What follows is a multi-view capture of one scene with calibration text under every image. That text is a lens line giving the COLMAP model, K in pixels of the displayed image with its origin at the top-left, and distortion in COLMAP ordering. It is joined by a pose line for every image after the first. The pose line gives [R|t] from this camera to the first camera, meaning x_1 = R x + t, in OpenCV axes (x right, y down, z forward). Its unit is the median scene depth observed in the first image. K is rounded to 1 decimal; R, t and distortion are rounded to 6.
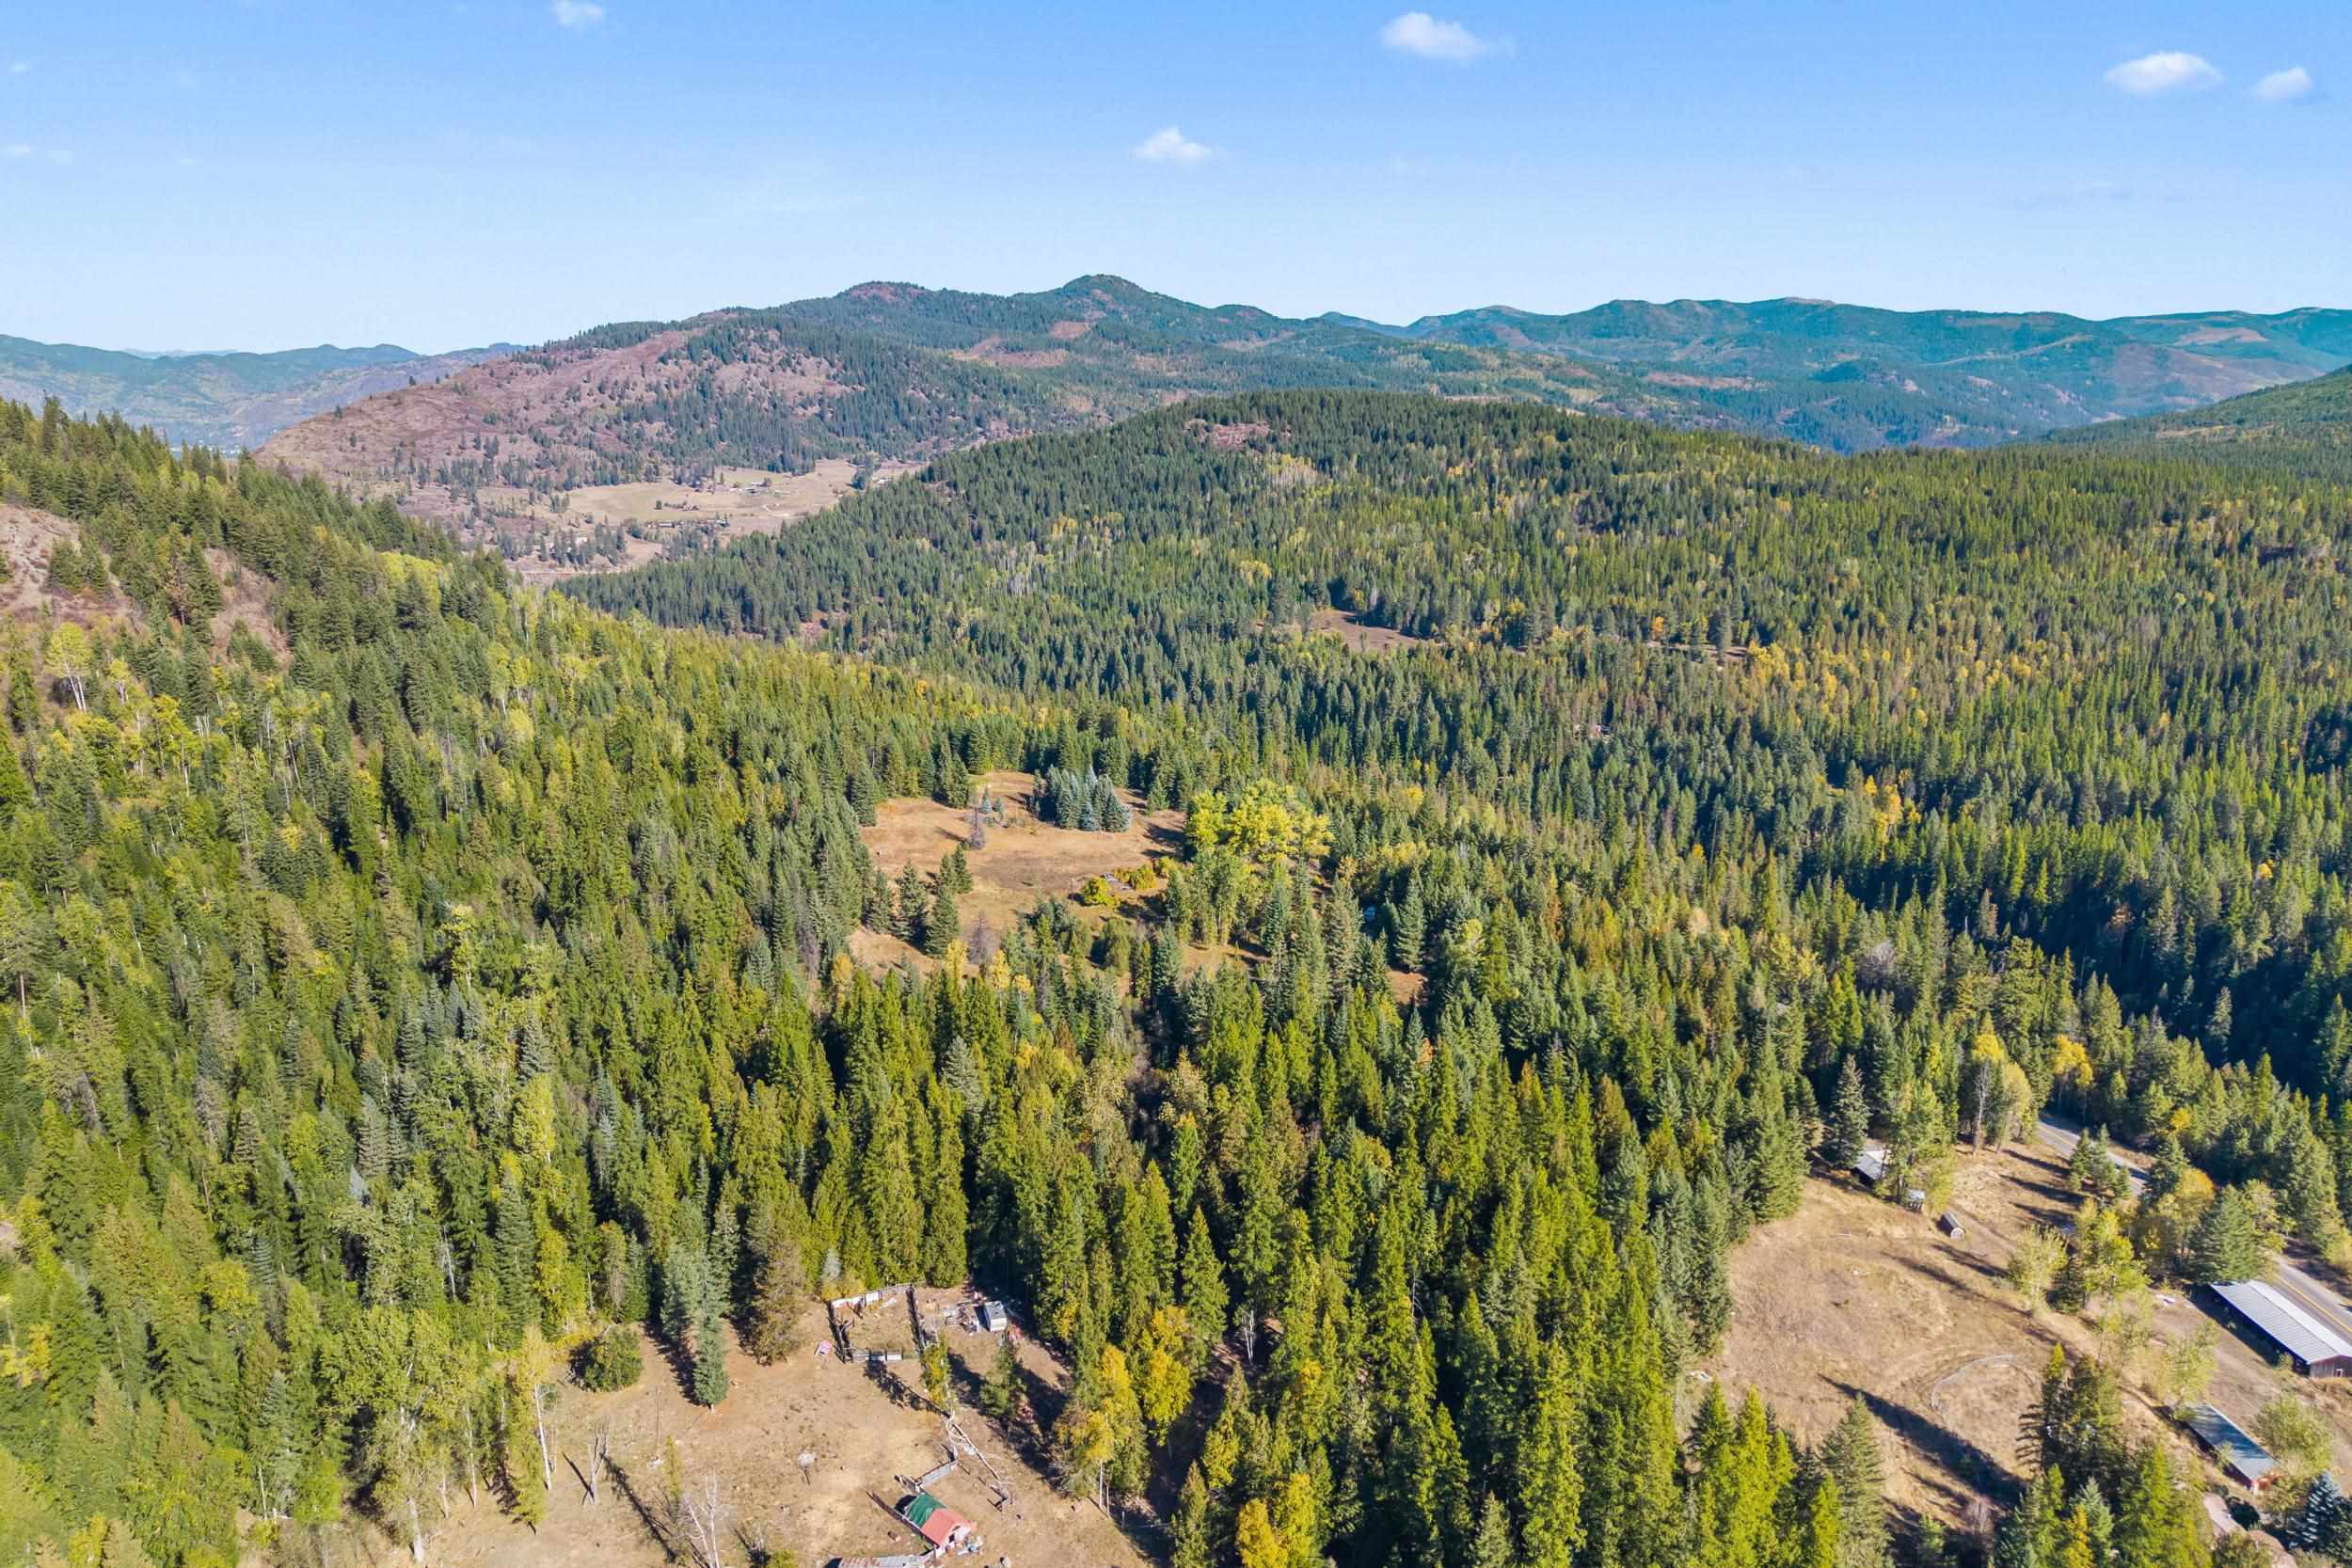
lens RADIAL K [[1510.4, 0, 1169.9], [0, 1510.4, 786.5], [0, 0, 1]] dist [-0.010445, -0.010474]
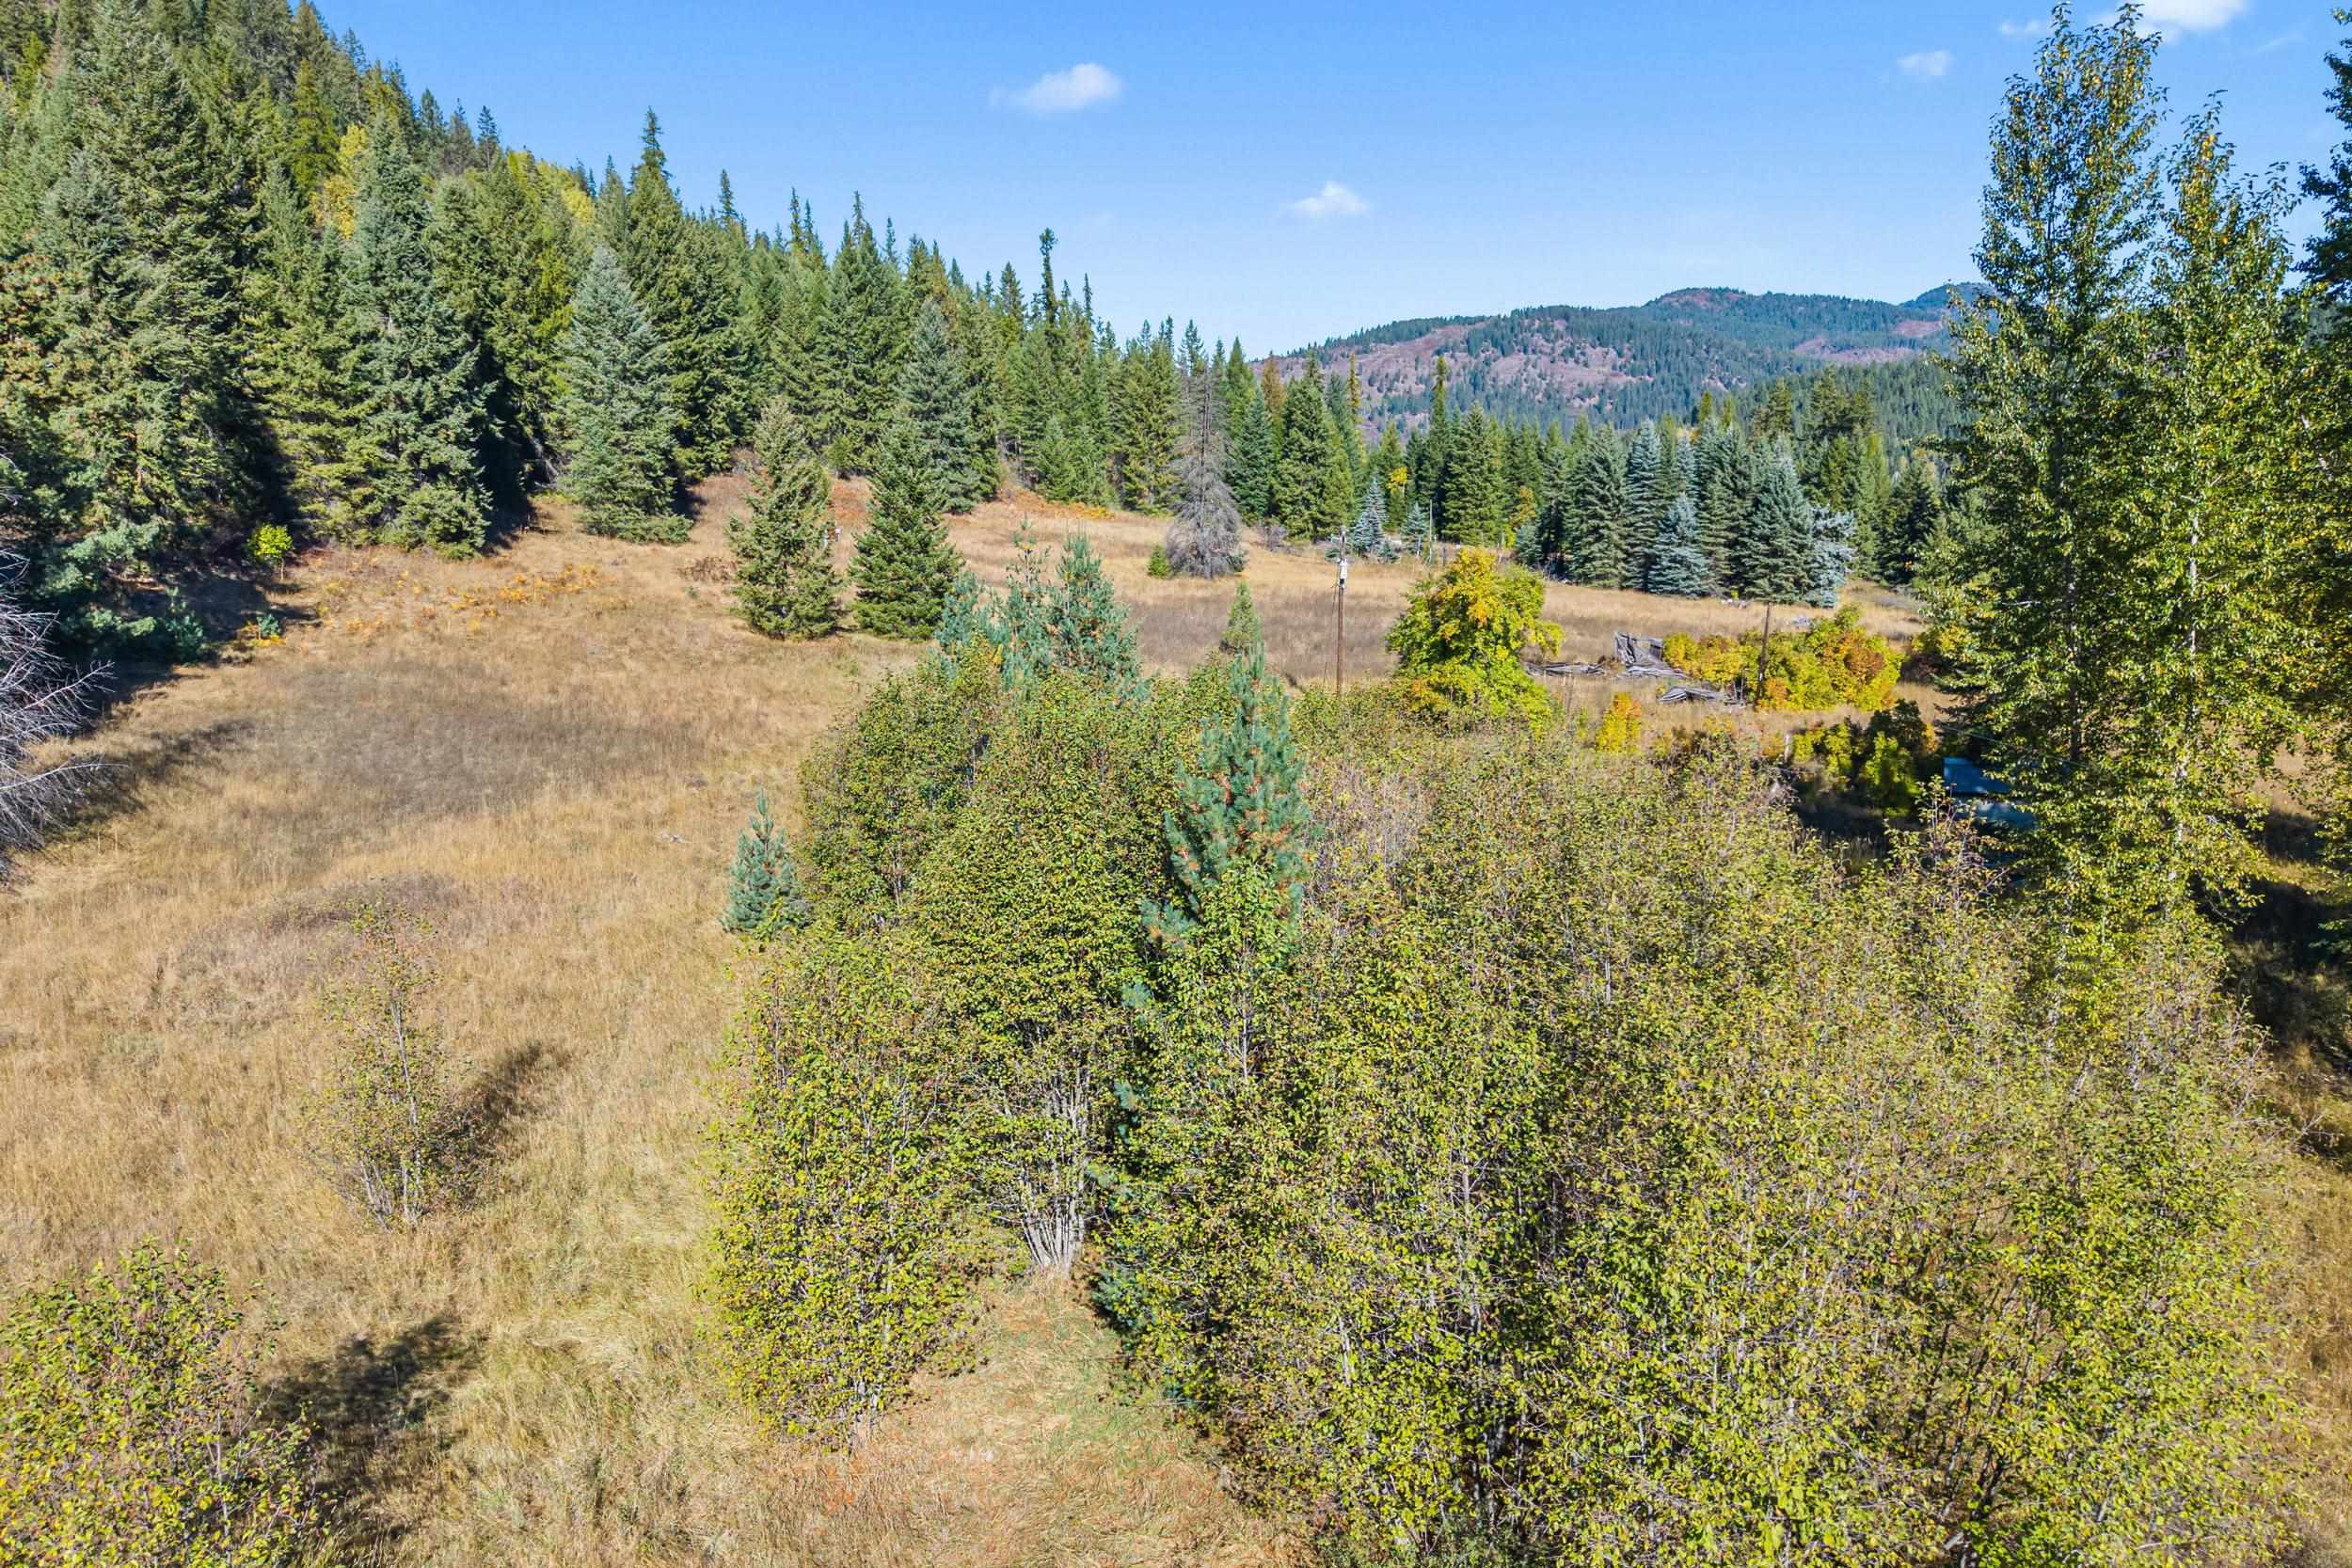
lens RADIAL K [[1510.4, 0, 1187.4], [0, 1510.4, 790.2], [0, 0, 1]] dist [-0.010445, -0.010474]
pose [[0.875196, 0.099994, -0.473321, 0.000914], [-0.116178, 0.993216, -0.004991, 0.012089], [0.469611, 0.059358, 0.880876, 0.106423]]
